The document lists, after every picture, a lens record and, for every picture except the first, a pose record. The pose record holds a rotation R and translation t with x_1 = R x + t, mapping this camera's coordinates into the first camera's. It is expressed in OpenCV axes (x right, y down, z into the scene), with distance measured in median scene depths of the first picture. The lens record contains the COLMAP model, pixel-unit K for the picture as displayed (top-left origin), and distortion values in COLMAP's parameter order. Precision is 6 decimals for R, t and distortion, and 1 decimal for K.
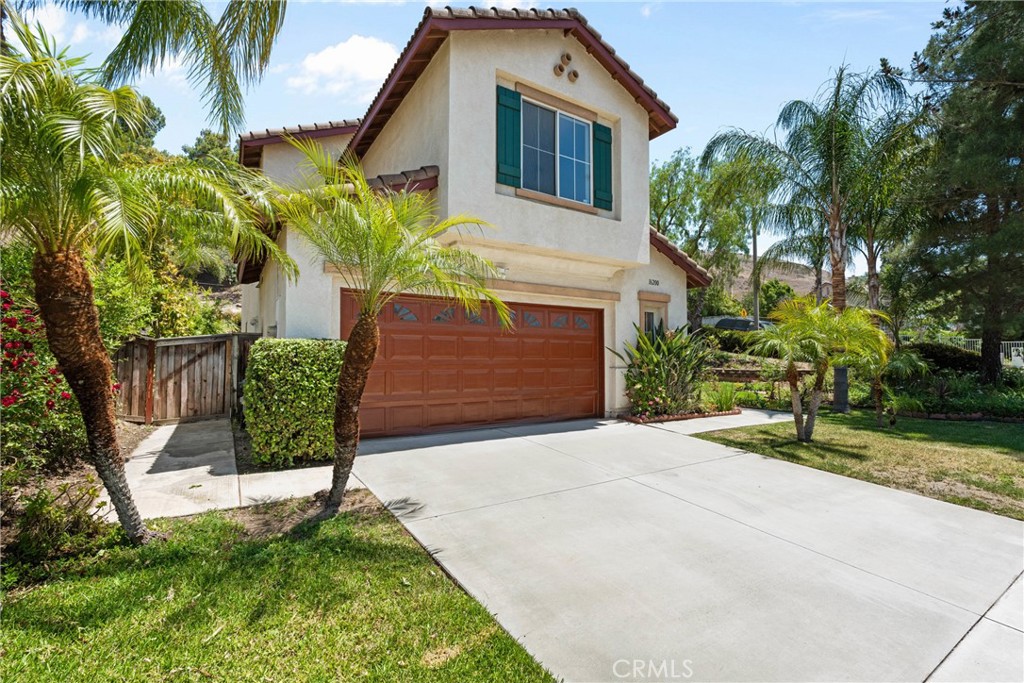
lens RADIAL K [[449.9, 0, 512.0], [0, 449.9, 341.5], [0, 0, 1]] dist [0.001267, -0.000169]
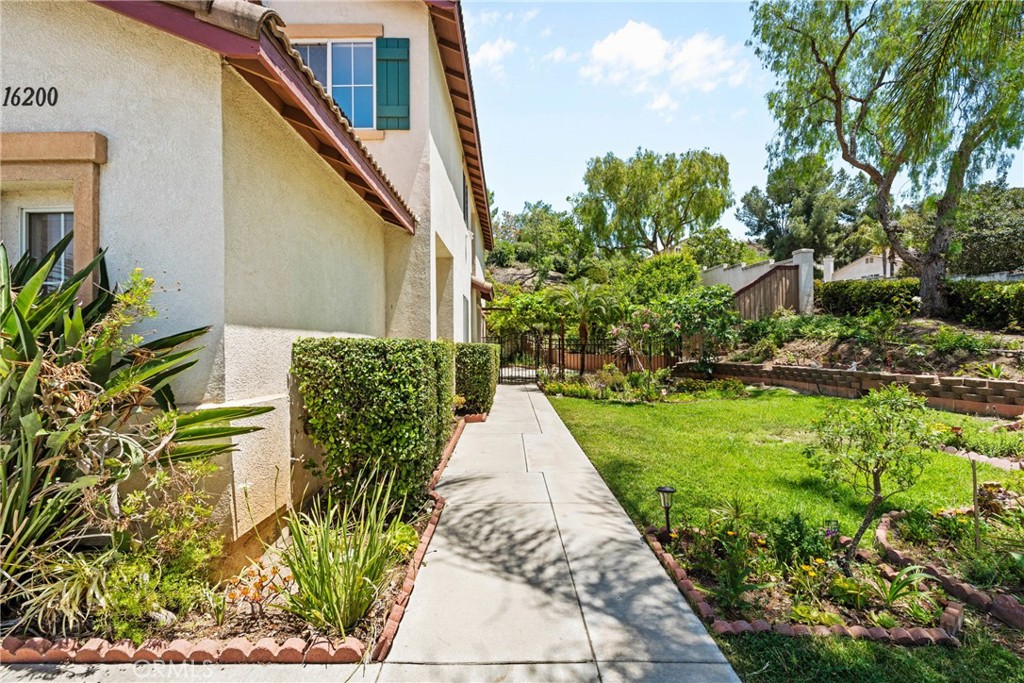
lens RADIAL K [[449.9, 0, 512.0], [0, 449.9, 341.5], [0, 0, 1]] dist [0.001267, -0.000169]
pose [[0.844190, -0.008450, -0.535978, 0.768812], [0.027378, 0.999250, 0.027367, 0.019818], [0.535345, -0.037777, 0.843788, 0.998420]]
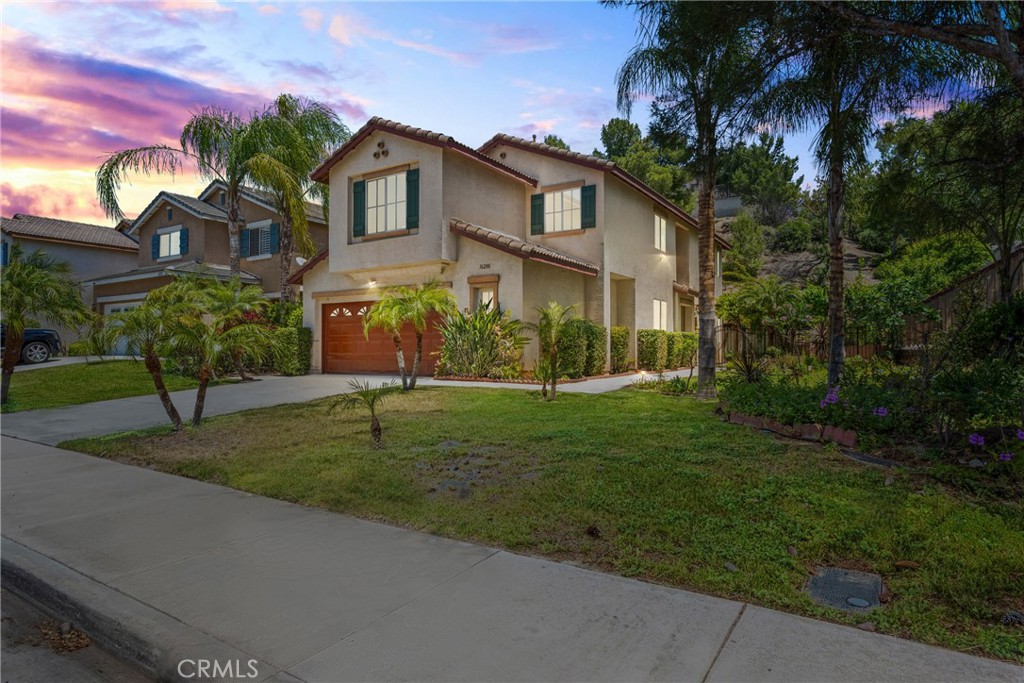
lens RADIAL K [[577.6, 0, 512.0], [0, 577.6, 341.5], [0, 0, 1]] dist [0.000671, 0.000062]
pose [[0.413344, -0.007005, -0.910548, 1.870249], [0.031256, 0.999490, 0.006500, 0.063250], [0.910038, -0.031146, 0.413353, 0.468720]]
